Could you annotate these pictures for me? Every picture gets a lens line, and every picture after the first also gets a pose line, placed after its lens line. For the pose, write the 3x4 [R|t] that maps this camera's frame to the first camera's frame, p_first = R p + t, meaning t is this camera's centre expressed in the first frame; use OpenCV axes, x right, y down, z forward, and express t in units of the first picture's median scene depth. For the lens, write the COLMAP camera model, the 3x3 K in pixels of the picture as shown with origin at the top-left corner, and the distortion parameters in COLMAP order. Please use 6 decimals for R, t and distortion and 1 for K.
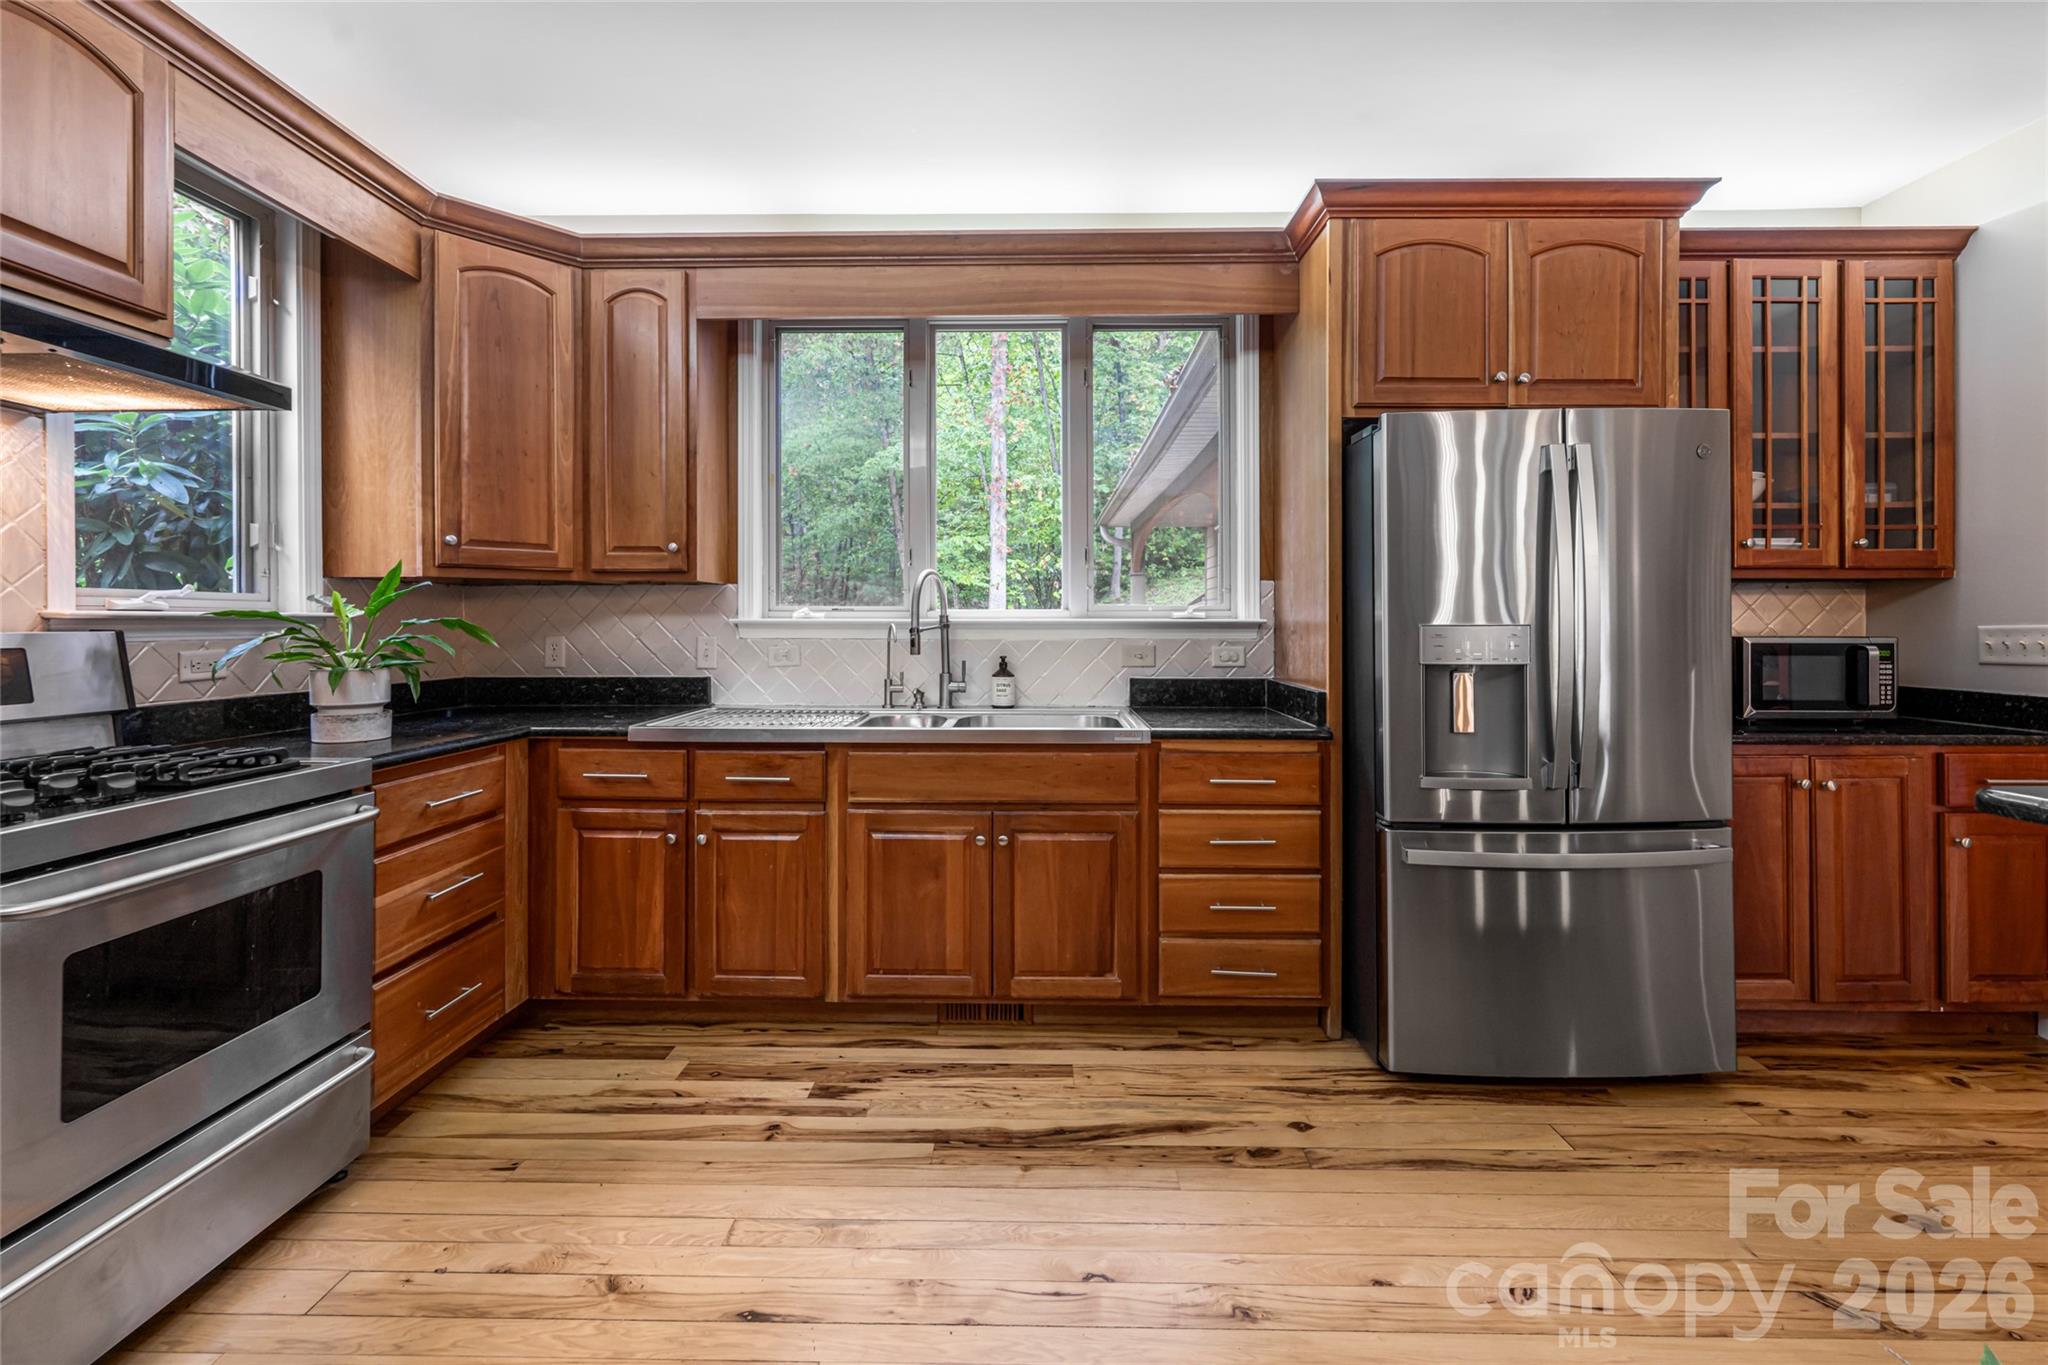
lens RADIAL K [[847.6, 0, 1025.7], [0, 847.6, 617.5], [0, 0, 1]] dist [-0.000327, -0.000203]
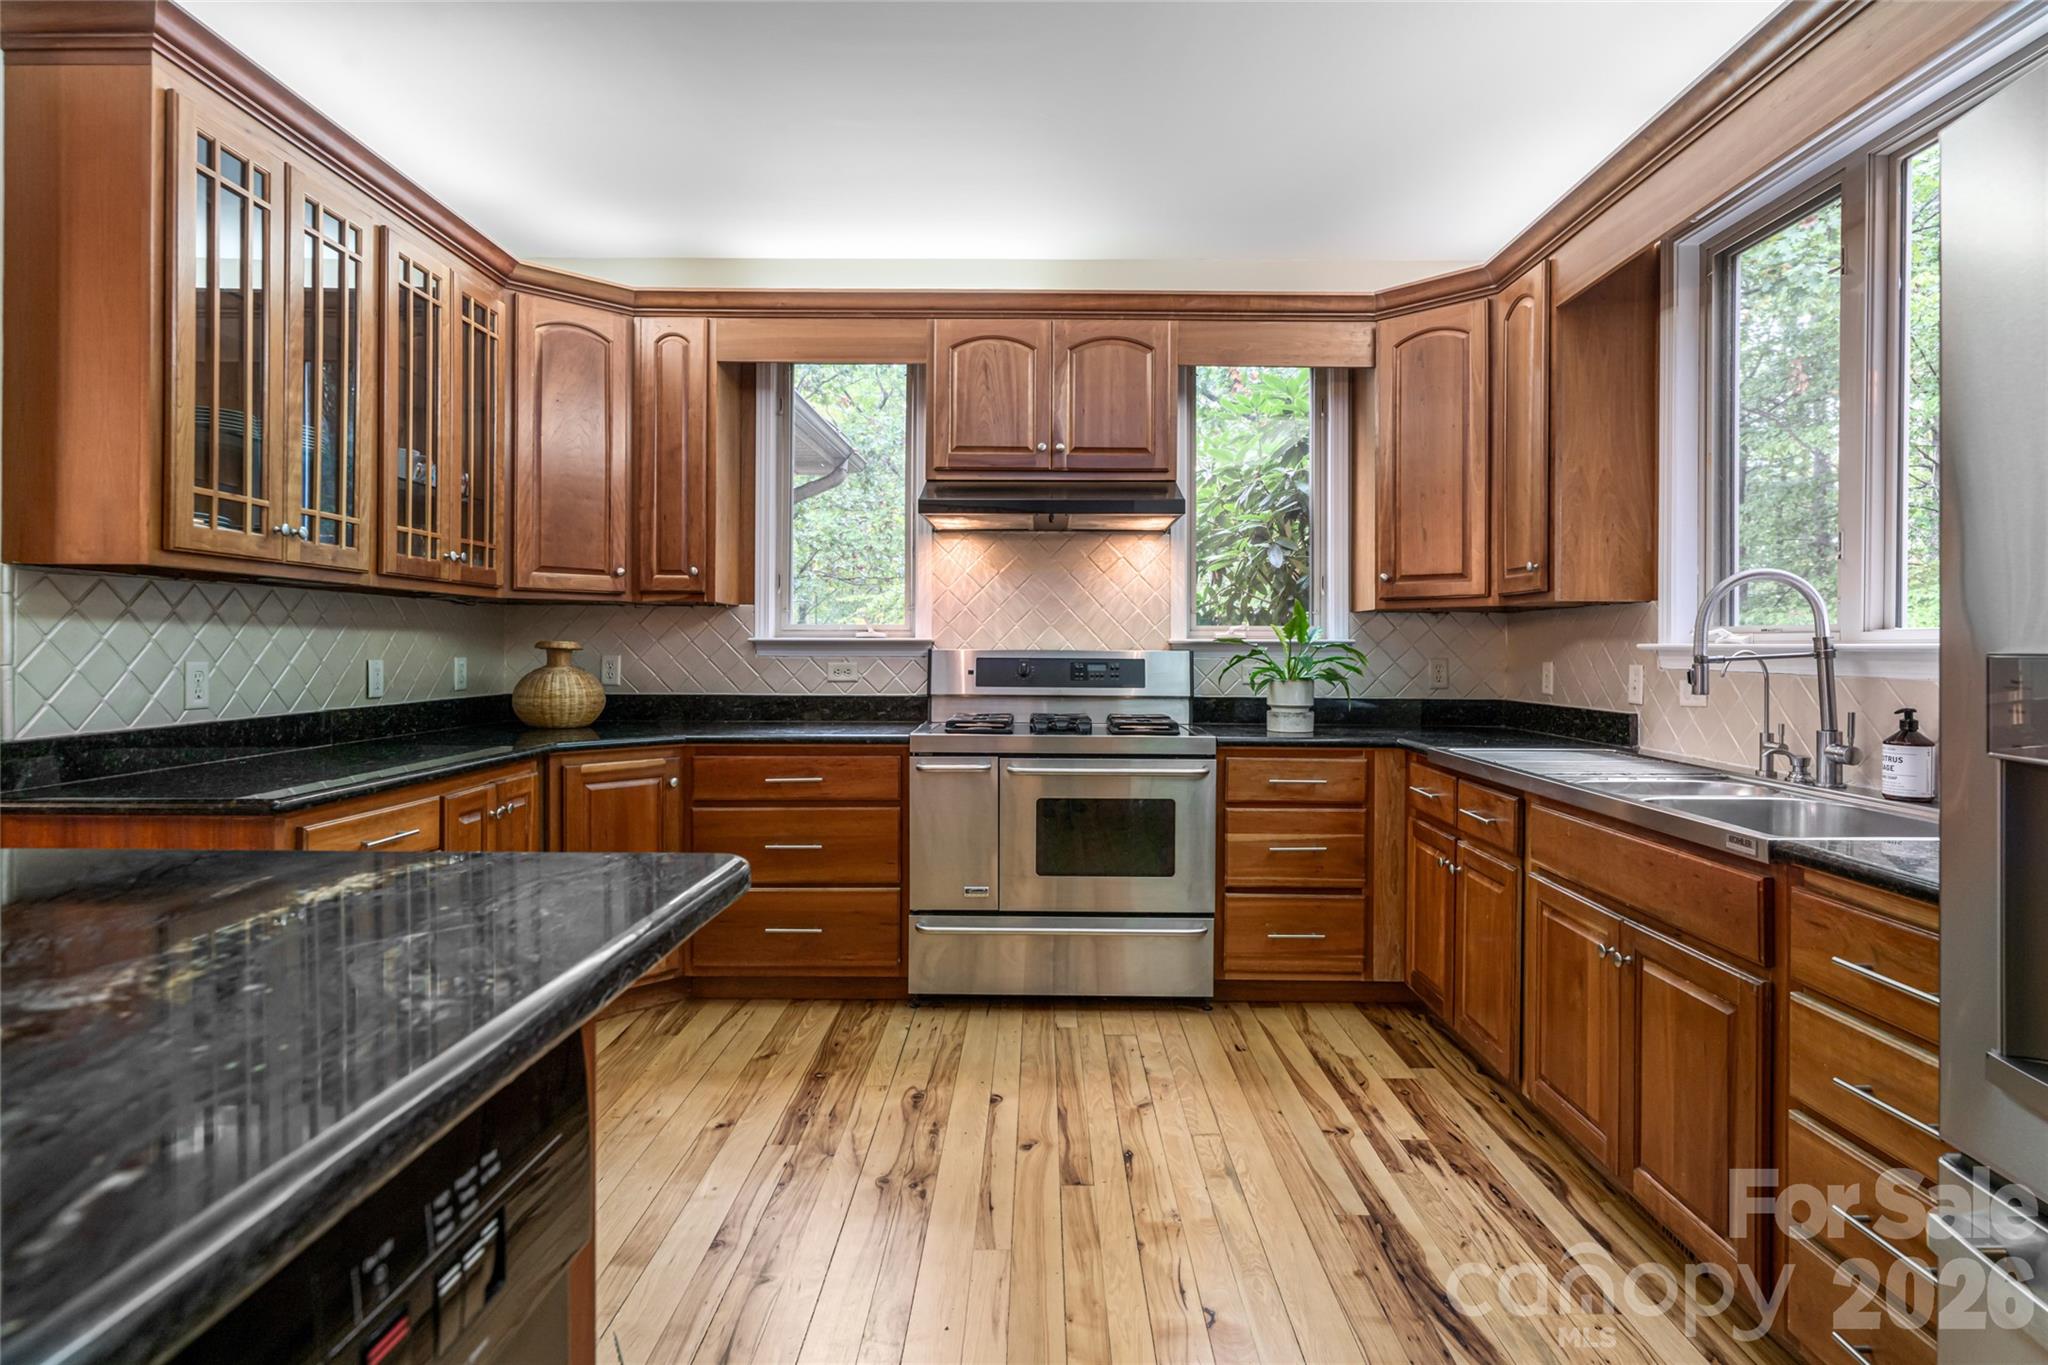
lens RADIAL K [[1065.3, 0, 1027.1], [0, 1065.3, 649.4], [0, 0, 1]] dist [-0.000056, 0.000083]
pose [[0.005636, 0.003768, -0.999977, 0.905537], [-0.000343, 0.999993, 0.003766, 0.004417], [0.999984, 0.000321, 0.005637, 0.542855]]
